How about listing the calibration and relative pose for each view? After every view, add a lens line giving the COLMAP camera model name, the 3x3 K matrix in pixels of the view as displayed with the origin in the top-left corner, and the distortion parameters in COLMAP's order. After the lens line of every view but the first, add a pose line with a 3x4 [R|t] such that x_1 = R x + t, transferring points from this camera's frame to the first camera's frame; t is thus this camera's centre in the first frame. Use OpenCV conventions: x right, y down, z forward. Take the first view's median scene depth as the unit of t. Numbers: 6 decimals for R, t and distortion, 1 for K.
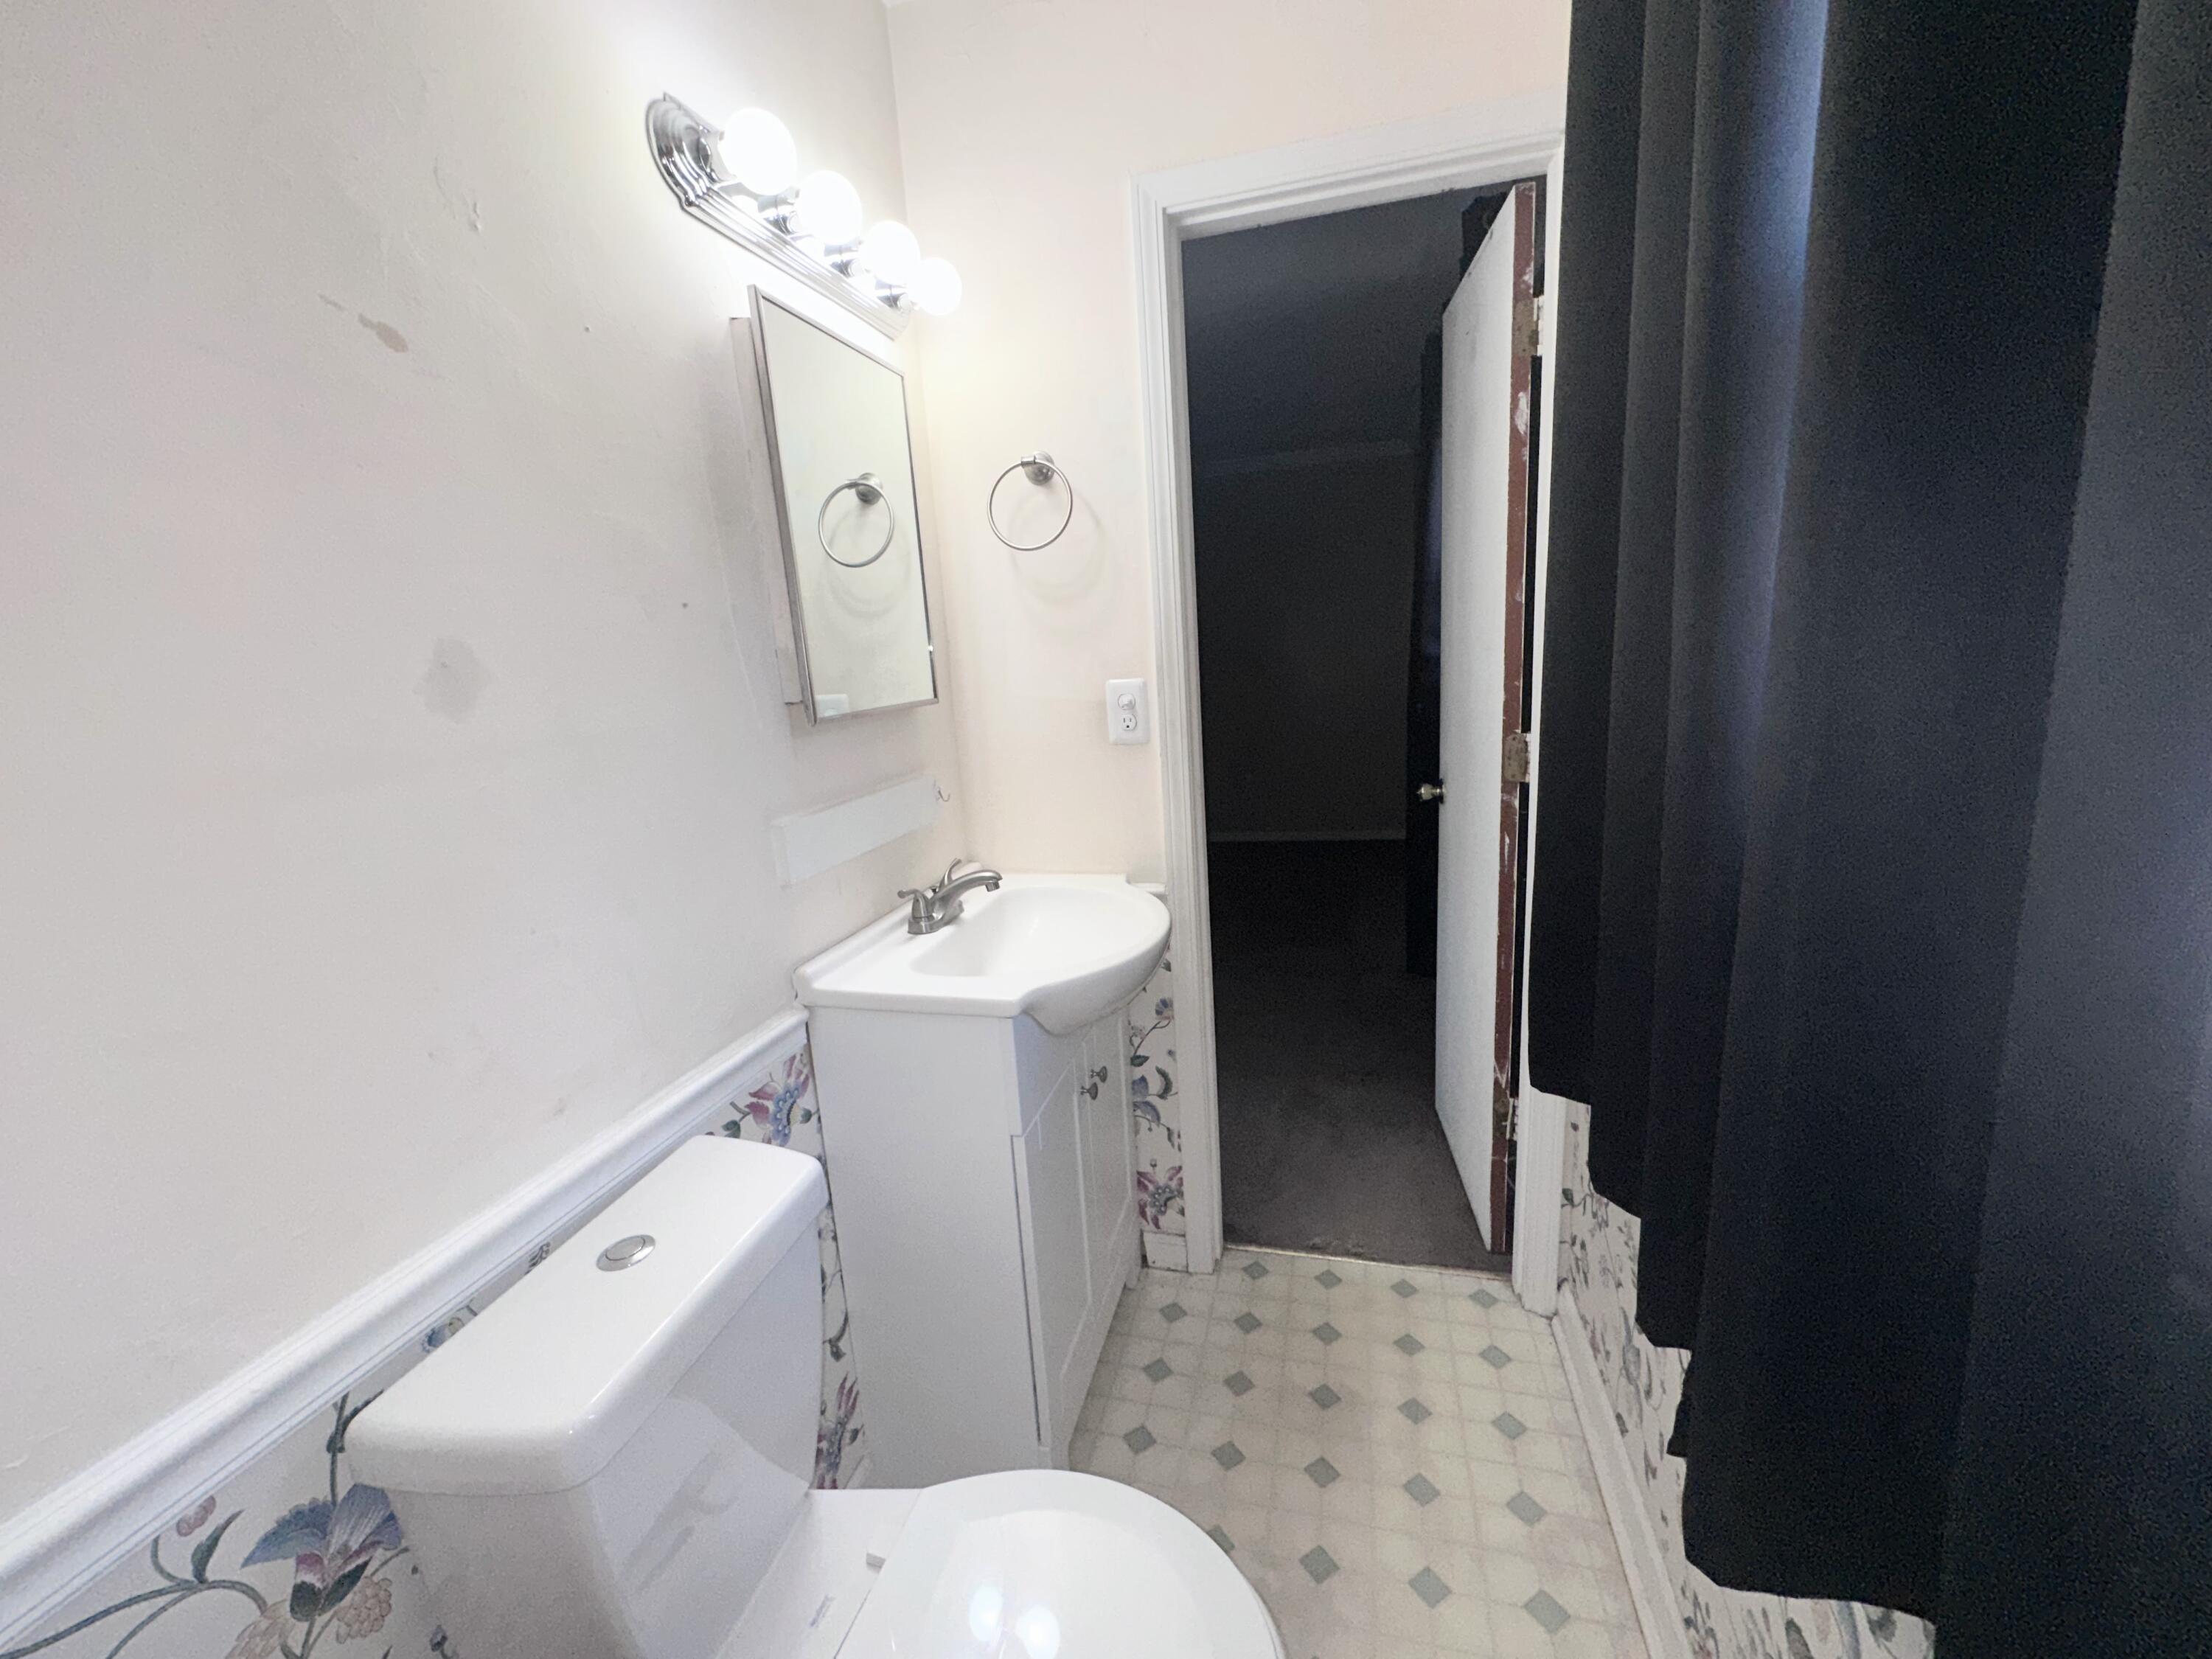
lens RADIAL K [[883.7, 0, 1104.3], [0, 883.7, 830.7], [0, 0, 1]] dist [0.000506, 0.000025]
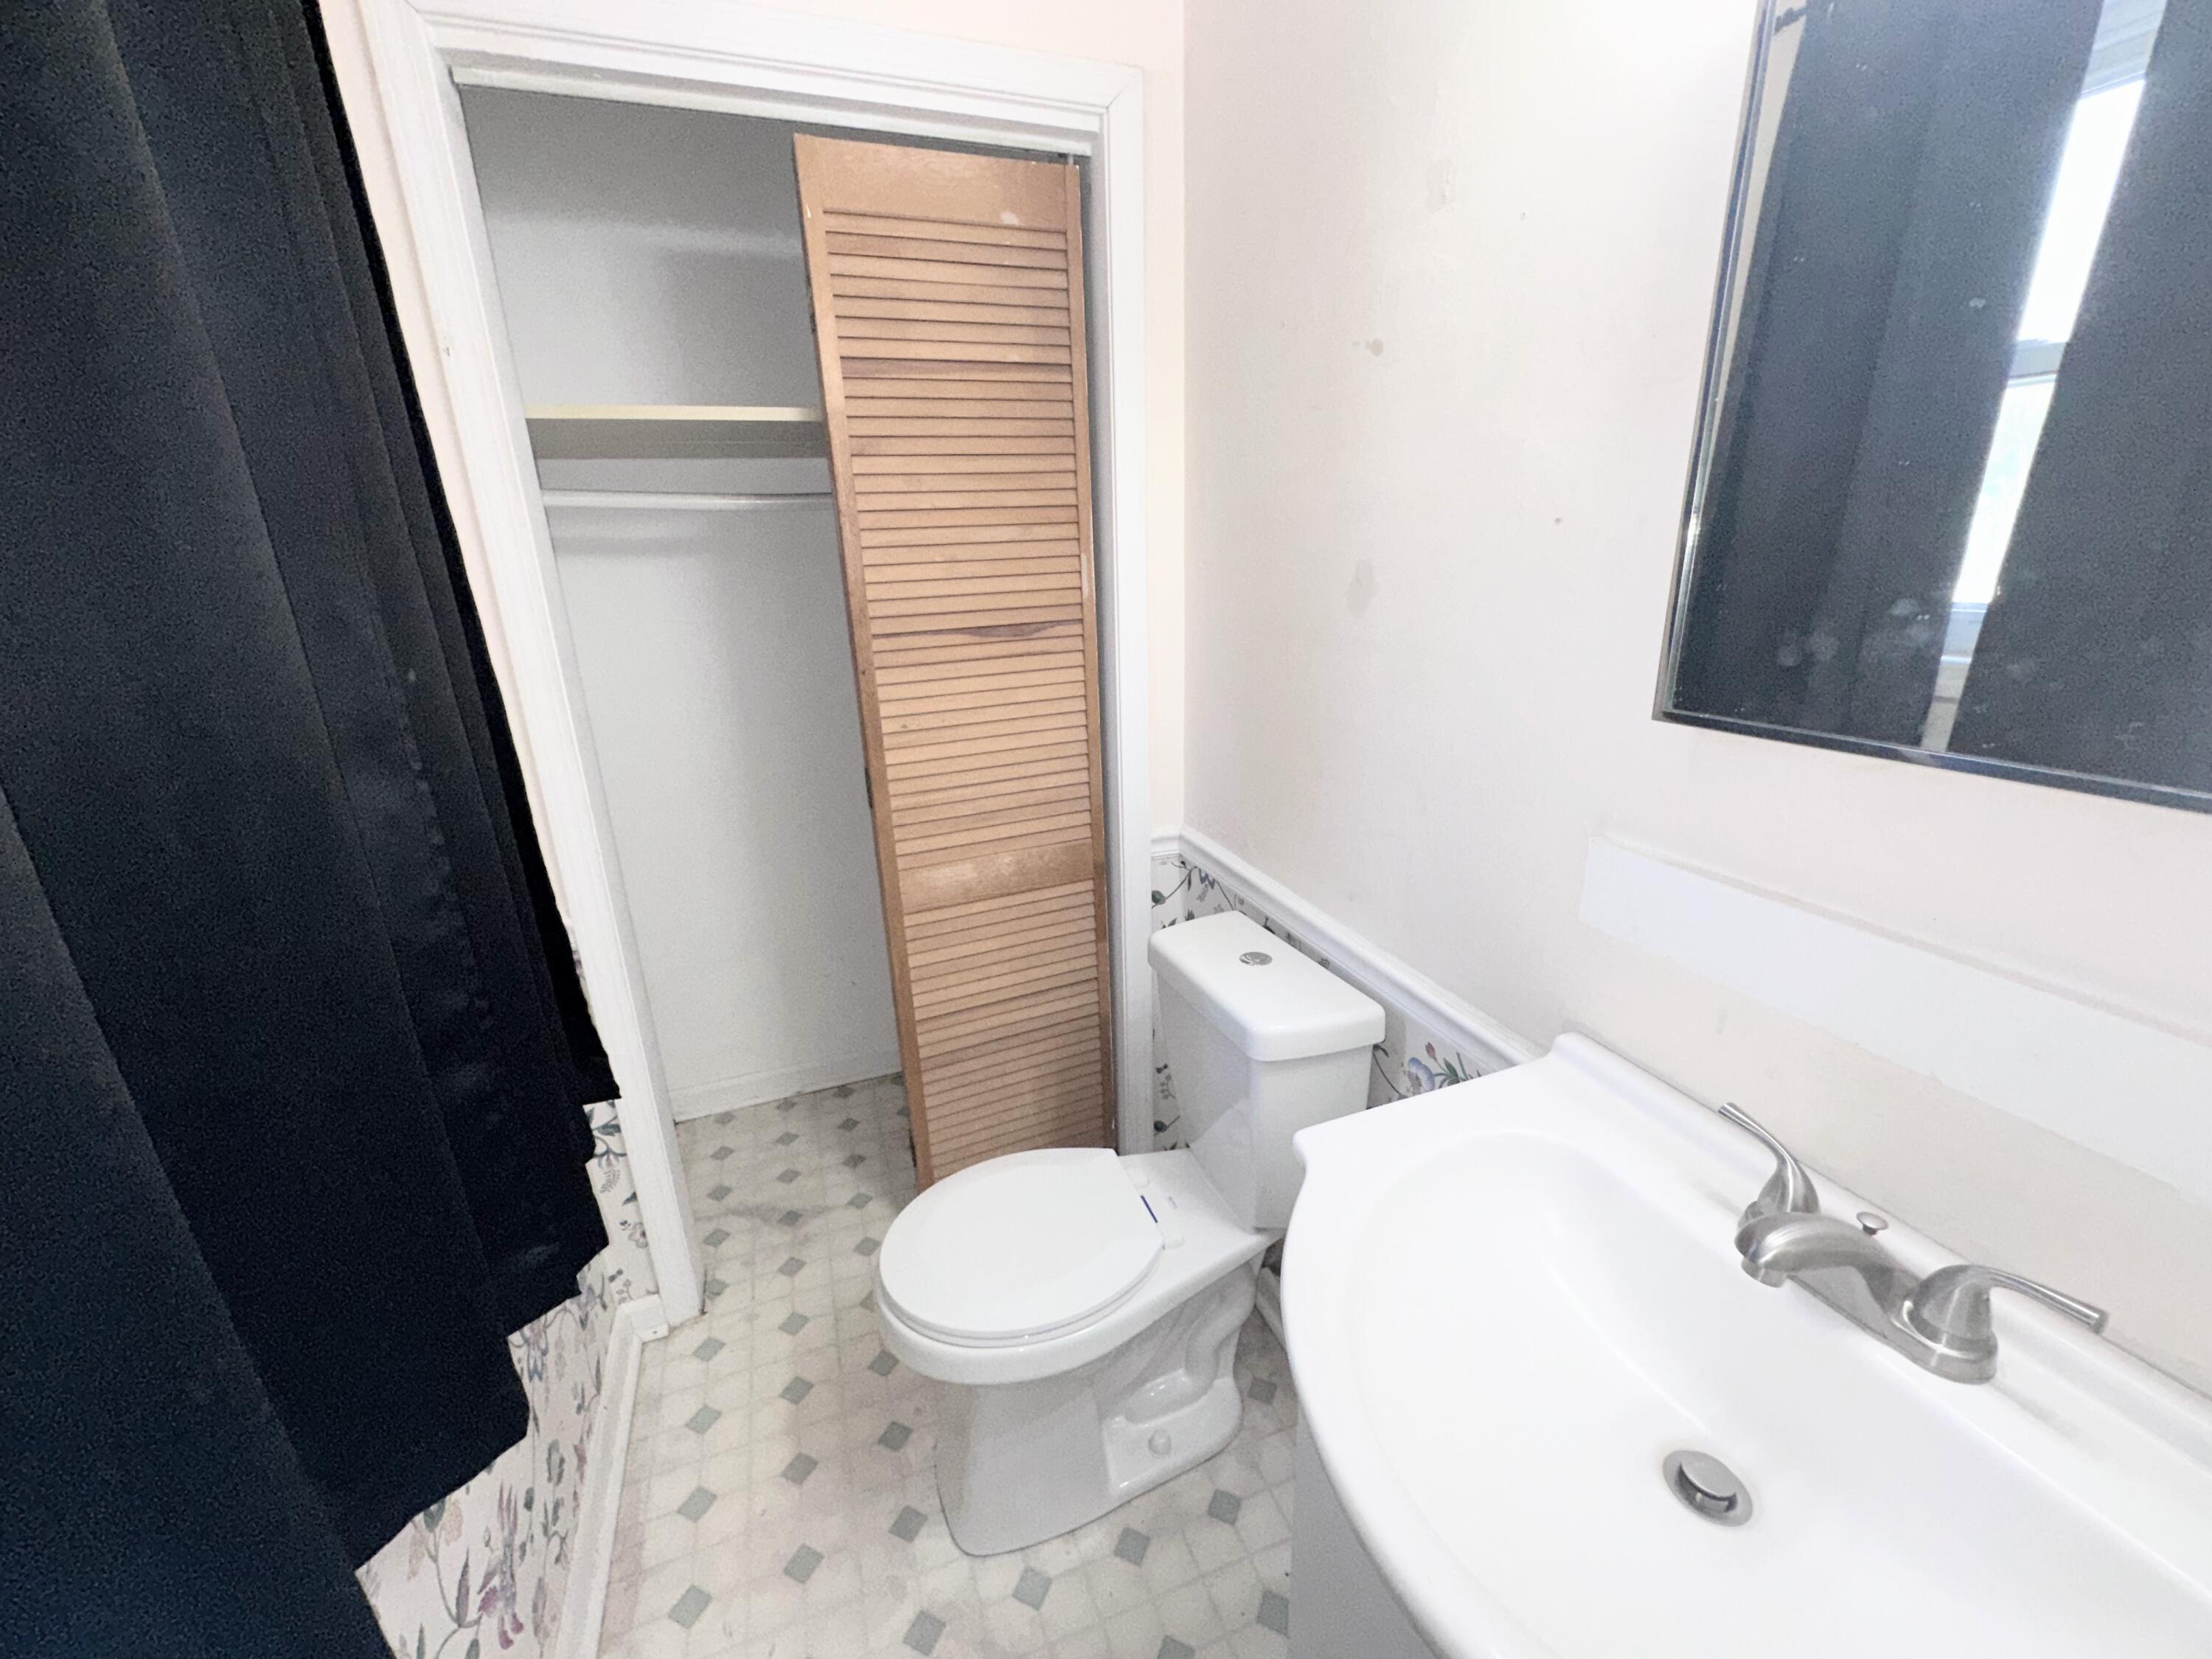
lens RADIAL K [[883.7, 0, 1104.2], [0, 883.7, 834.0], [0, 0, 1]] dist [0.000506, 0.000025]
pose [[-0.808416, 0.259645, -0.528250, 0.417280], [-0.040790, 0.870581, 0.490332, -0.441088], [0.587197, 0.417939, -0.693200, 1.645947]]
